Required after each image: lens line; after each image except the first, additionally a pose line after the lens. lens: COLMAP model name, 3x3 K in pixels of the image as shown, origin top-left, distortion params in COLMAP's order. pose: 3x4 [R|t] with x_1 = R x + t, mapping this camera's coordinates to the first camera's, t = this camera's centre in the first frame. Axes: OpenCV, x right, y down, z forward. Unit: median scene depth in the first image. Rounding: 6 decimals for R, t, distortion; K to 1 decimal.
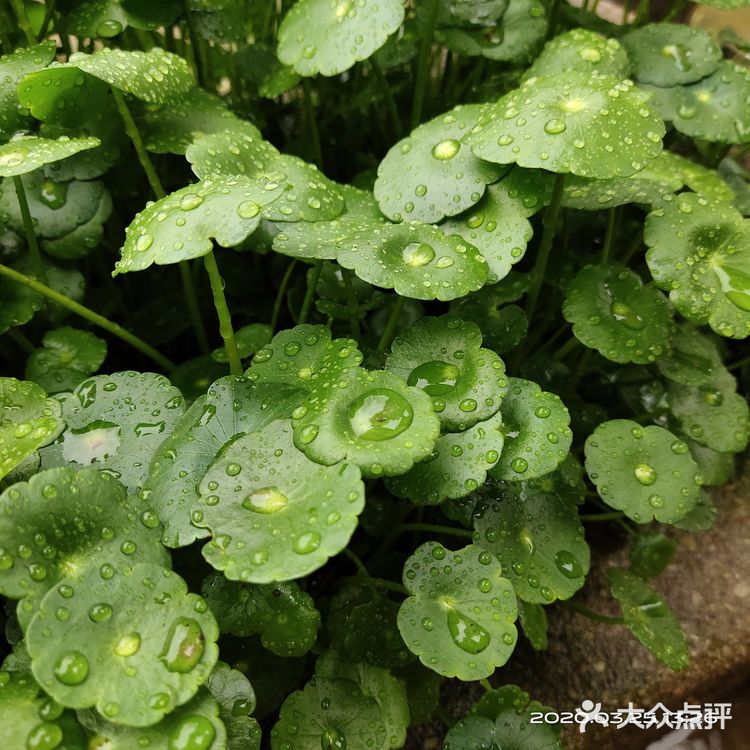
lens RADIAL K [[788.6, 0, 380.0], [0, 788.6, 378.9], [0, 0, 1]] dist [0.001269, 0.000000]
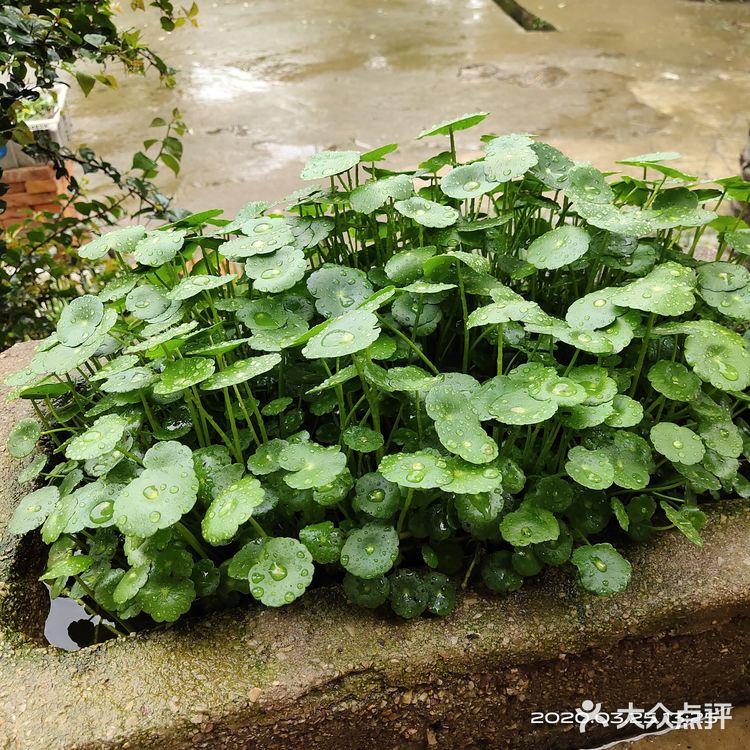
lens RADIAL K [[788.6, 0, 370.3], [0, 788.6, 376.0], [0, 0, 1]] dist [0.001269, 0.000000]
pose [[0.972651, 0.116592, -0.200887, -0.088149], [-0.163935, 0.957296, -0.238138, 0.618273], [0.164544, 0.264557, 0.950229, -1.347522]]
